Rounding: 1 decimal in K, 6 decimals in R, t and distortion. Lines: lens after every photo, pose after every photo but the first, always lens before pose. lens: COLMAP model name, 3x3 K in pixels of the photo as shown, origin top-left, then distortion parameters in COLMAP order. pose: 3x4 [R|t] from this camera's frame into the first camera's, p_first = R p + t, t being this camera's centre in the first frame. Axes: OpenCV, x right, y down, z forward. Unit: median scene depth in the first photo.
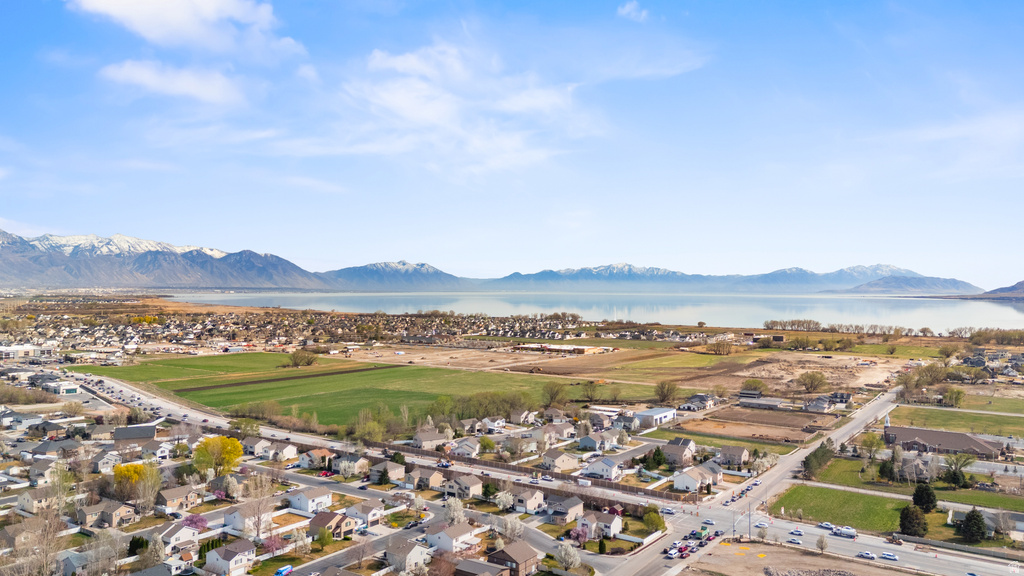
lens RADIAL K [[756.1, 0, 512.0], [0, 756.1, 288.0], [0, 0, 1]] dist [0.094384, -0.116485]
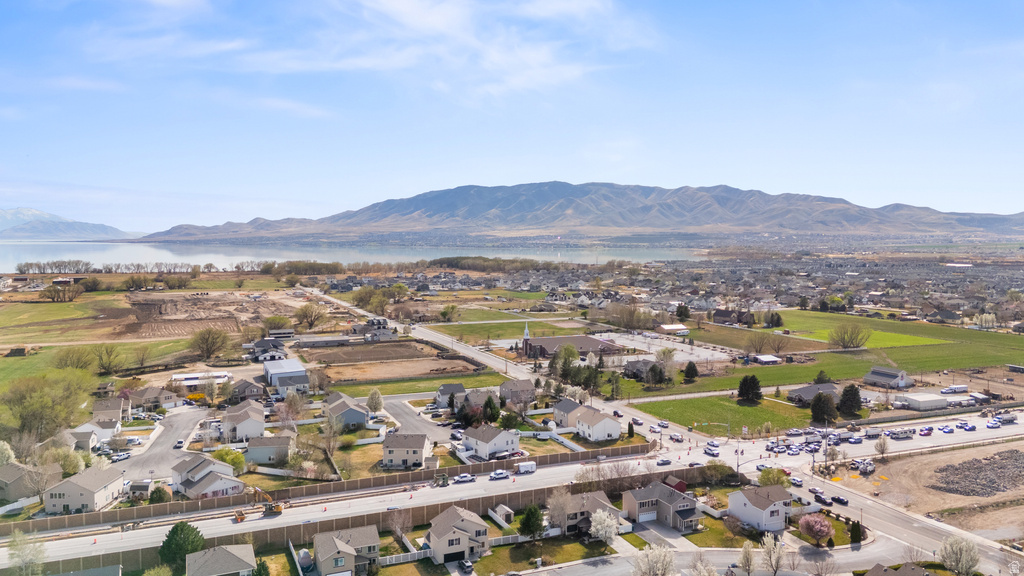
lens RADIAL K [[756.1, 0, 512.0], [0, 756.1, 288.0], [0, 0, 1]] dist [0.094384, -0.116485]
pose [[0.527254, -0.060683, 0.847538, -0.133061], [0.000838, 0.997483, 0.070897, 0.018913], [-0.849707, -0.036670, 0.525978, 0.206898]]
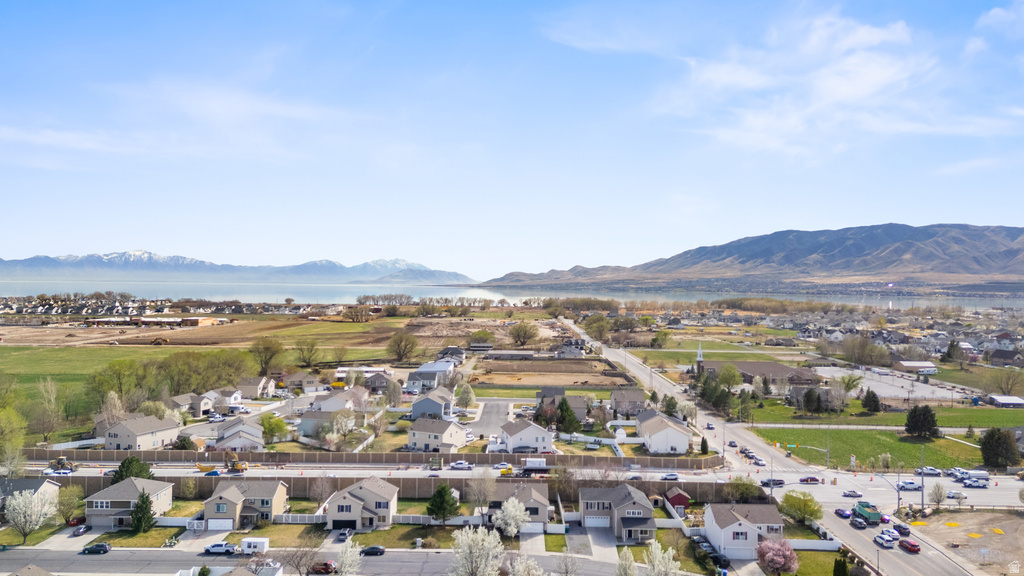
lens RADIAL K [[744.9, 0, 512.0], [0, 744.9, 288.0], [0, 0, 1]] dist [0.102359, -0.110266]
pose [[0.824678, 0.001446, 0.565600, -0.073011], [-0.008043, 0.999926, 0.009171, 0.035883], [-0.565545, -0.012112, 0.824629, 0.165119]]
